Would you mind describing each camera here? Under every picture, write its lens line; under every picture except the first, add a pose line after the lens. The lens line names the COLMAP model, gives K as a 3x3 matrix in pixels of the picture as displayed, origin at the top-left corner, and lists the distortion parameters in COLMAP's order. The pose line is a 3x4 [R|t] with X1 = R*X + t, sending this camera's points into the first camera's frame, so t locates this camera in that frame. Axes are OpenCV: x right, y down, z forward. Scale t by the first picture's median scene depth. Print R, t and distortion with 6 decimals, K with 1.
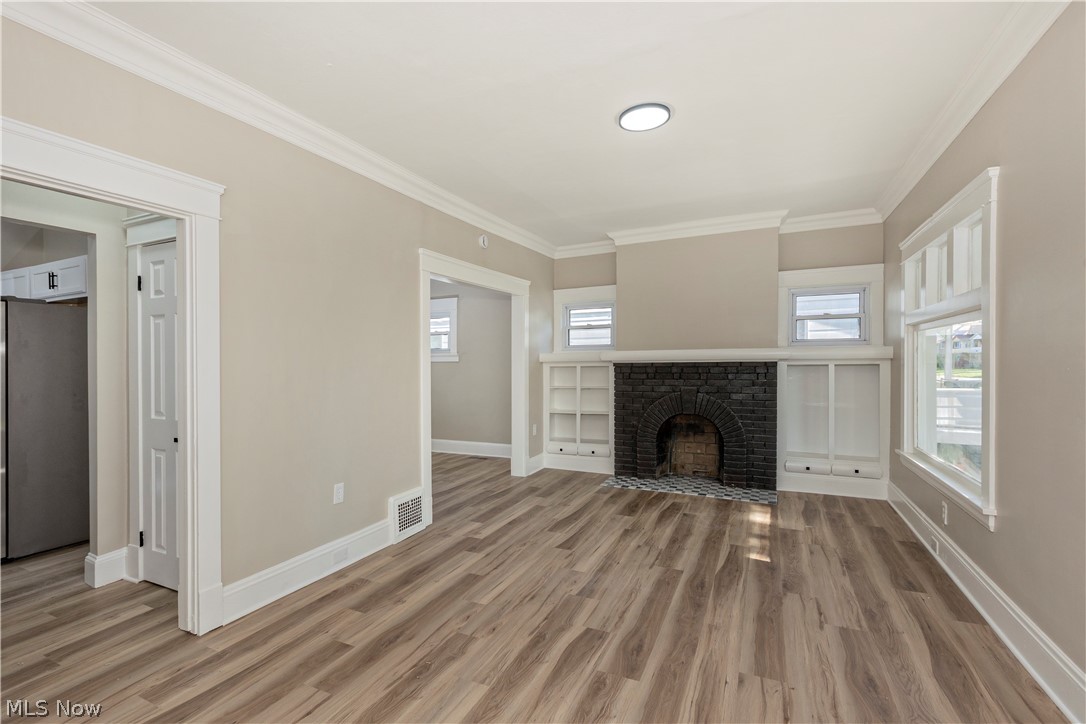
lens RADIAL K [[476.3, 0, 555.7], [0, 476.3, 358.0], [0, 0, 1]] dist [0.002969, 0.000505]
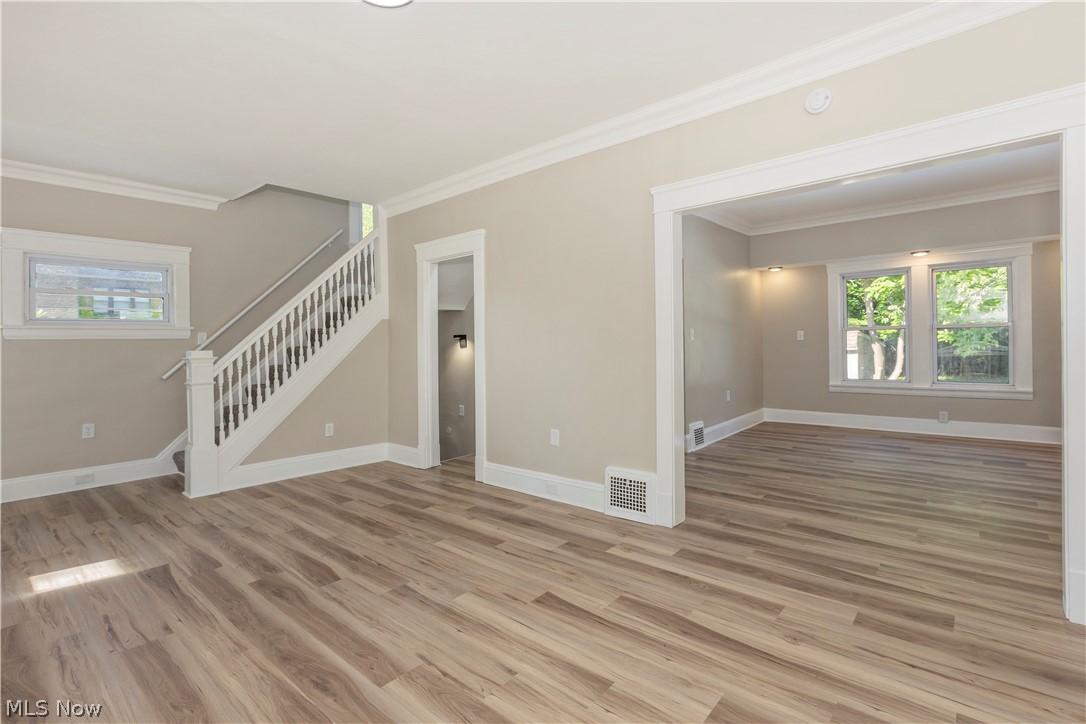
lens RADIAL K [[531.3, 0, 564.6], [0, 531.3, 337.0], [0, 0, 1]] dist [-0.000269, -0.000508]
pose [[-0.276655, 0.002546, -0.960966, 0.809899], [0.029682, 0.999542, -0.005897, 0.042125], [0.960511, -0.030155, -0.276603, 1.393877]]
